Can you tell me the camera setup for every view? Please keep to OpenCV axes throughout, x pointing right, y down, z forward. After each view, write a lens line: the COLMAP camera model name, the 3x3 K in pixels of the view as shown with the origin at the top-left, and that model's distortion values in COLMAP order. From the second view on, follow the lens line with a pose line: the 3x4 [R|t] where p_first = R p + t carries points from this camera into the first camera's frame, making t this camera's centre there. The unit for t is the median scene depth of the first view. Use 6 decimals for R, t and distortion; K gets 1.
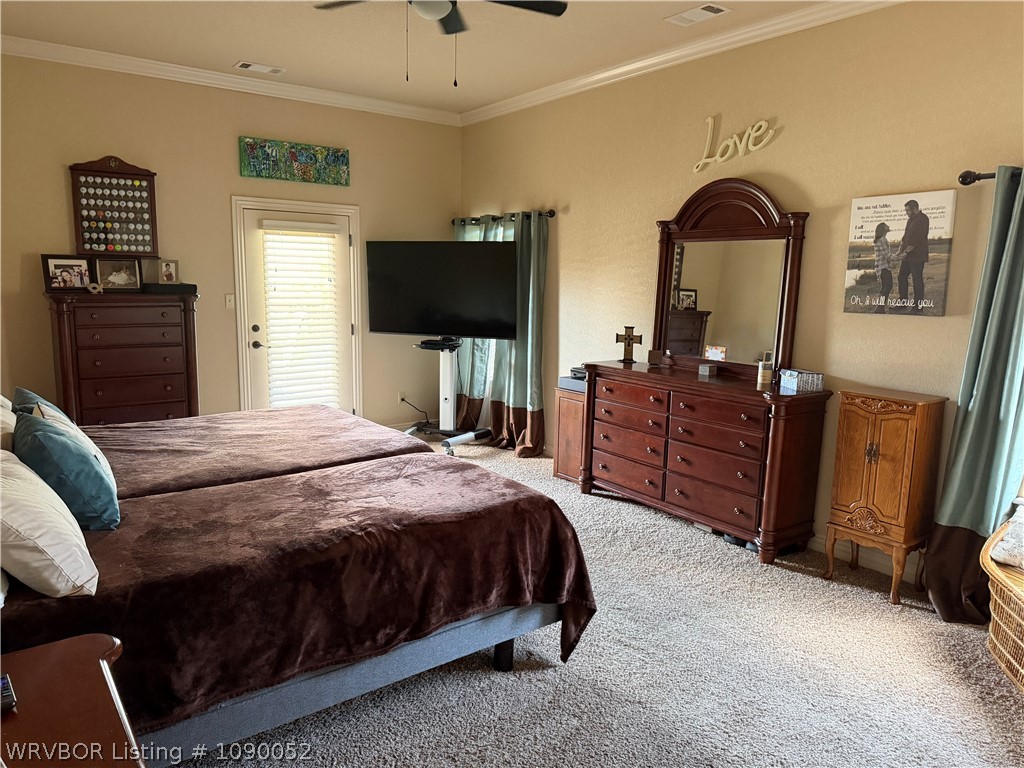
lens RADIAL K [[734.7, 0, 512.0], [0, 734.7, 384.0], [0, 0, 1]] dist [0.074715, -0.004791]
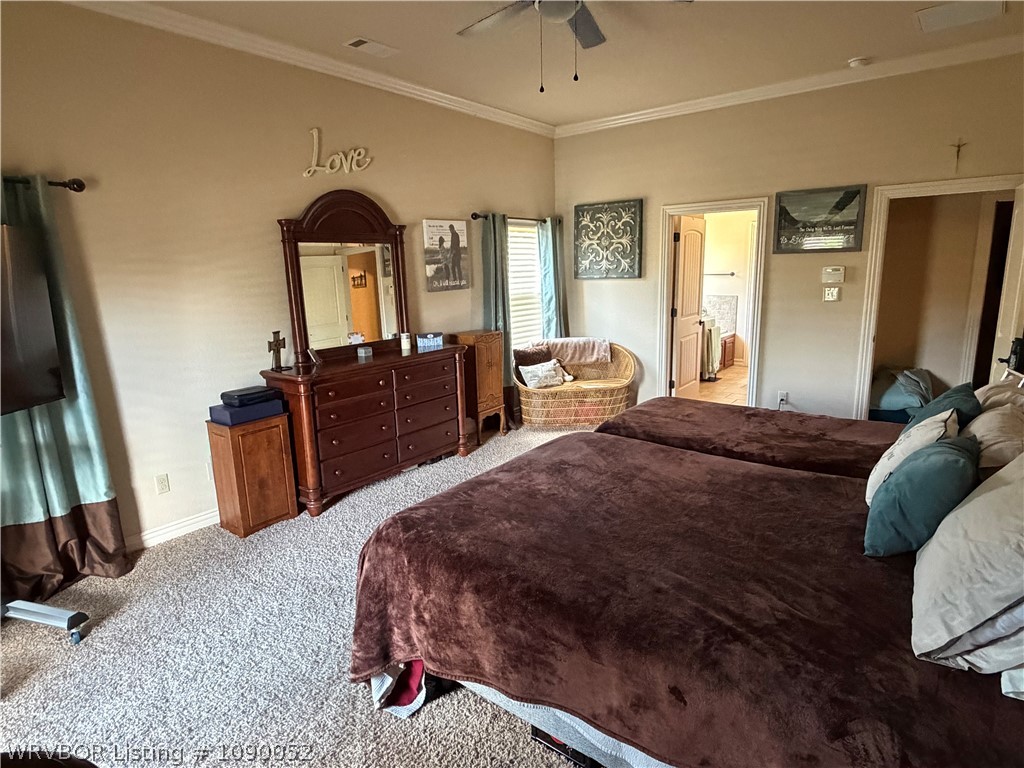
lens RADIAL K [[573.4, 0, 512.0], [0, 573.4, 384.0], [0, 0, 1]] dist [-0.001622, 0.000123]
pose [[-0.236017, -0.208810, 0.949049, -0.785592], [0.172142, 0.952210, 0.252315, -0.187242], [-0.956380, 0.222922, -0.188792, 1.108461]]
